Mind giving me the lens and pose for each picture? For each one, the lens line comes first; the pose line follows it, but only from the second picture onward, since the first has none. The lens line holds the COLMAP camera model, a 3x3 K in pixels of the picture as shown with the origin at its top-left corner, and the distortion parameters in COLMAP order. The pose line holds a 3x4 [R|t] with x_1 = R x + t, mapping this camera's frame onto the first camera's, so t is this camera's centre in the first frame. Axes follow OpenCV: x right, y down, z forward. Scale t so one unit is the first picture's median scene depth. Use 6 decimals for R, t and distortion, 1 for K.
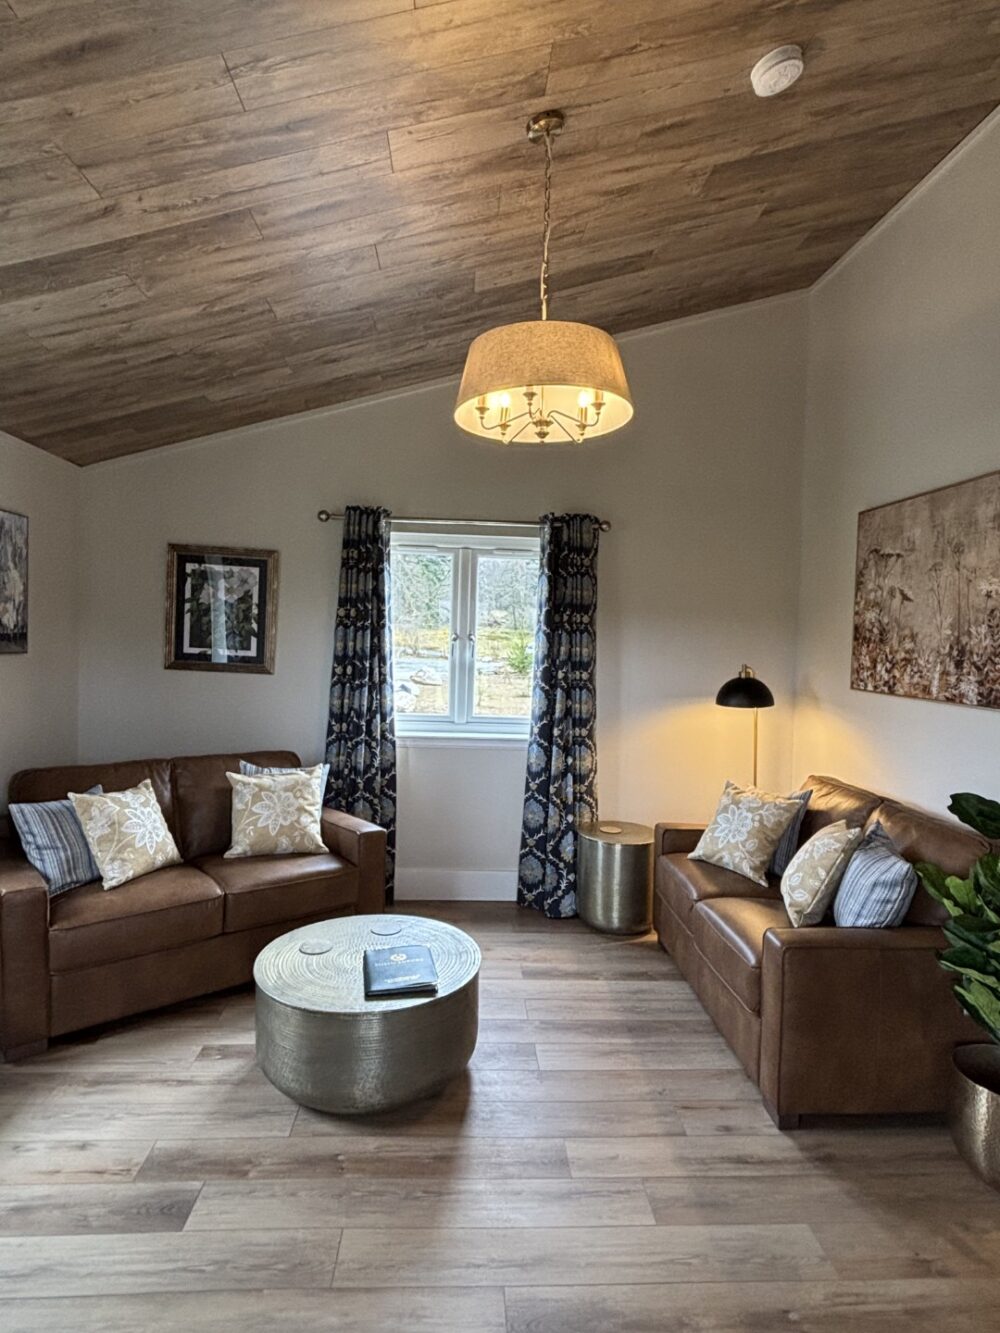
lens RADIAL K [[747.8, 0, 502.0], [0, 747.8, 664.6], [0, 0, 1]] dist [0.032507, -0.035554]
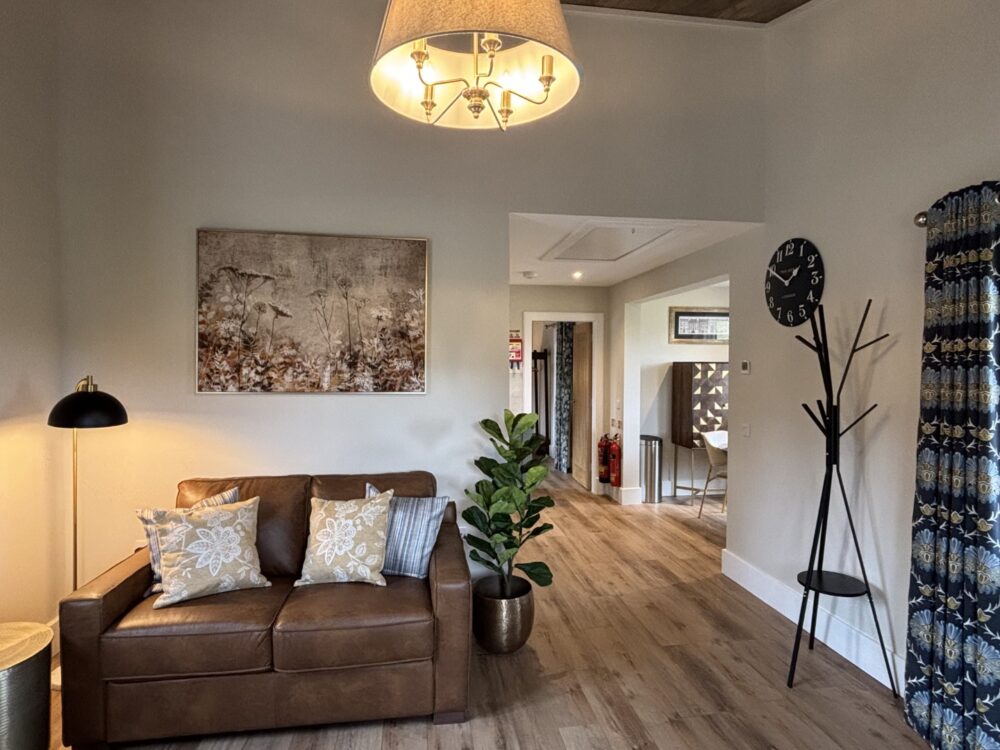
lens RADIAL K [[561.0, 0, 499.6], [0, 561.0, 372.9], [0, 0, 1]] dist [0.032507, -0.035554]
pose [[-0.098620, -0.044091, 0.994148, -0.404372], [0.028377, 0.998487, 0.047098, -0.023126], [-0.994720, 0.032856, -0.097220, 0.695793]]
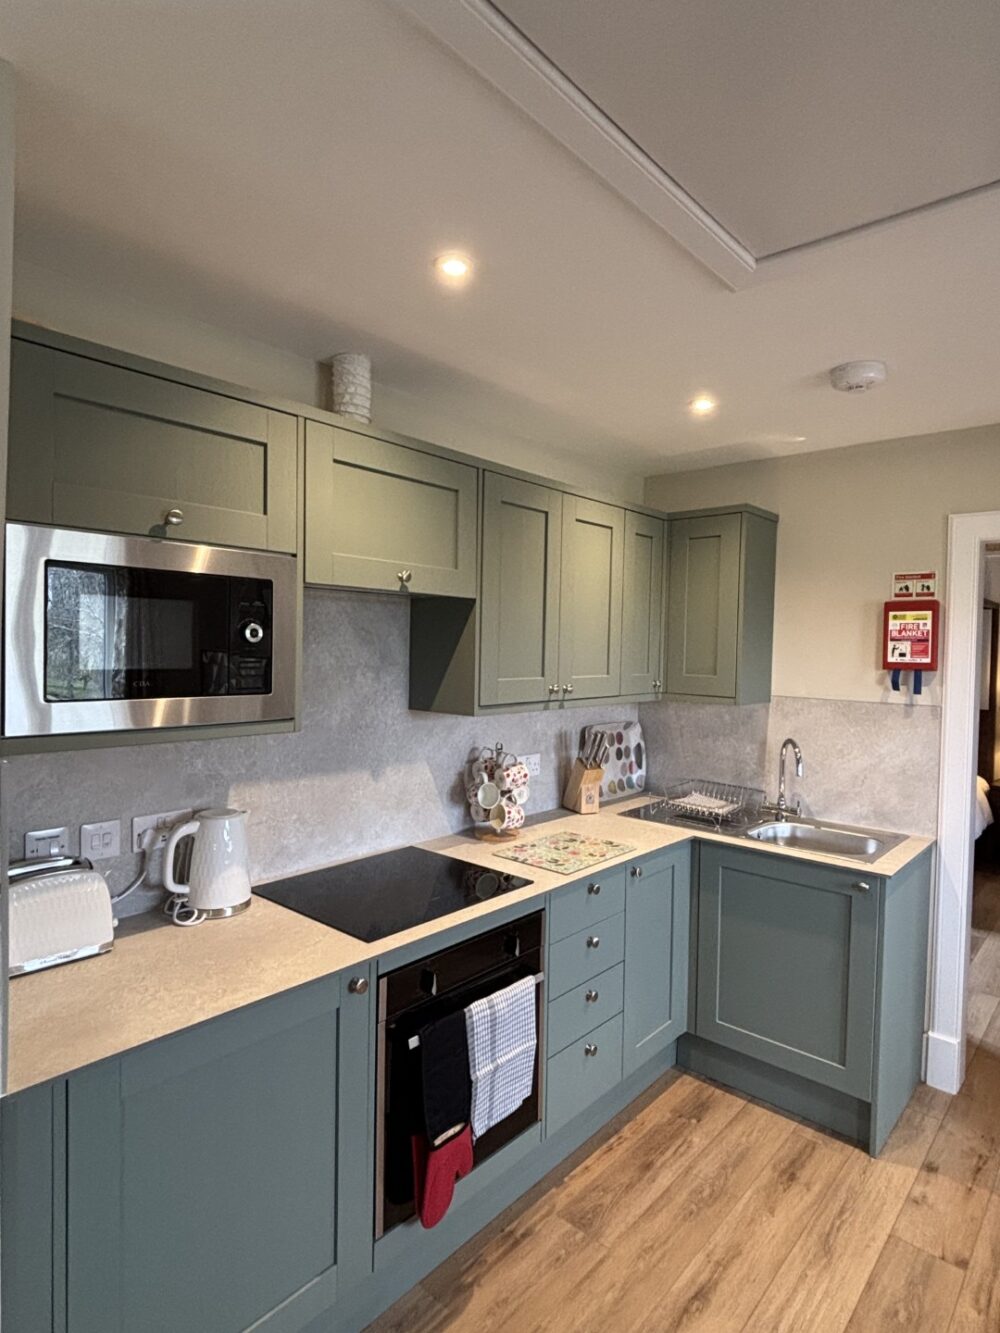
lens RADIAL K [[743.5, 0, 508.8], [0, 743.5, 665.9], [0, 0, 1]] dist [0.047841, -0.070448]
pose [[0.699644, -0.031052, 0.713817, 0.498328], [0.022118, 0.999518, 0.021801, -0.004259], [-0.714150, 0.000535, 0.699993, 0.227116]]
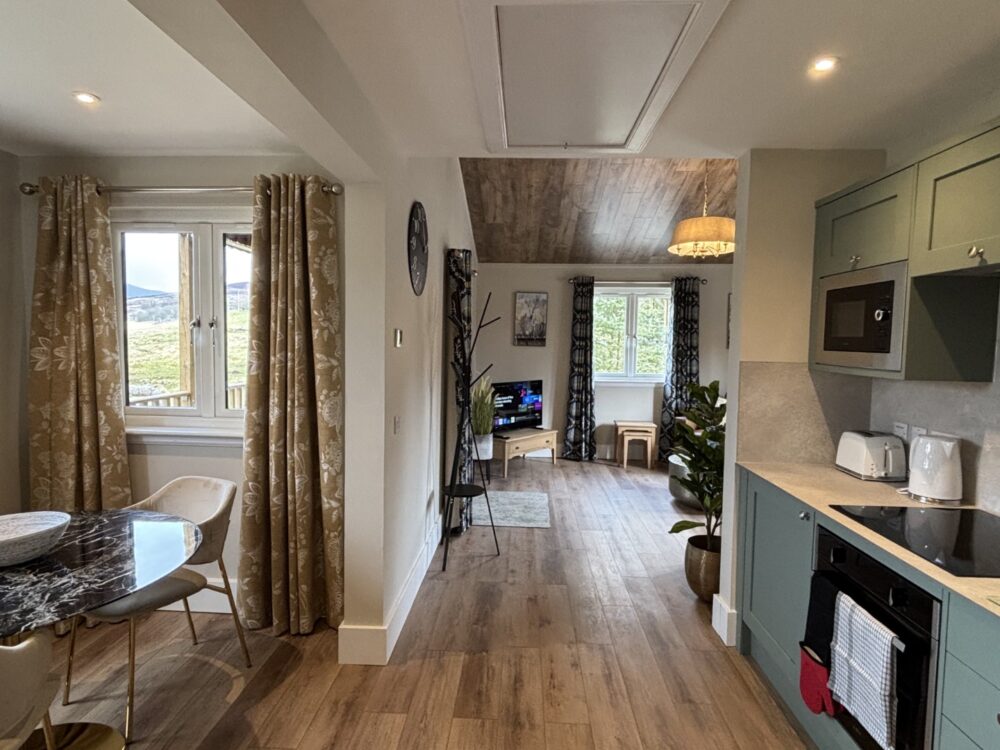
lens RADIAL K [[554.9, 0, 494.7], [0, 554.9, 372.5], [0, 0, 1]] dist [0.000330, 0.001066]
pose [[-0.106919, 0.032236, -0.993745, 1.357842], [-0.051814, 0.997936, 0.037947, 0.040917], [0.992917, 0.055547, -0.105028, 0.339108]]
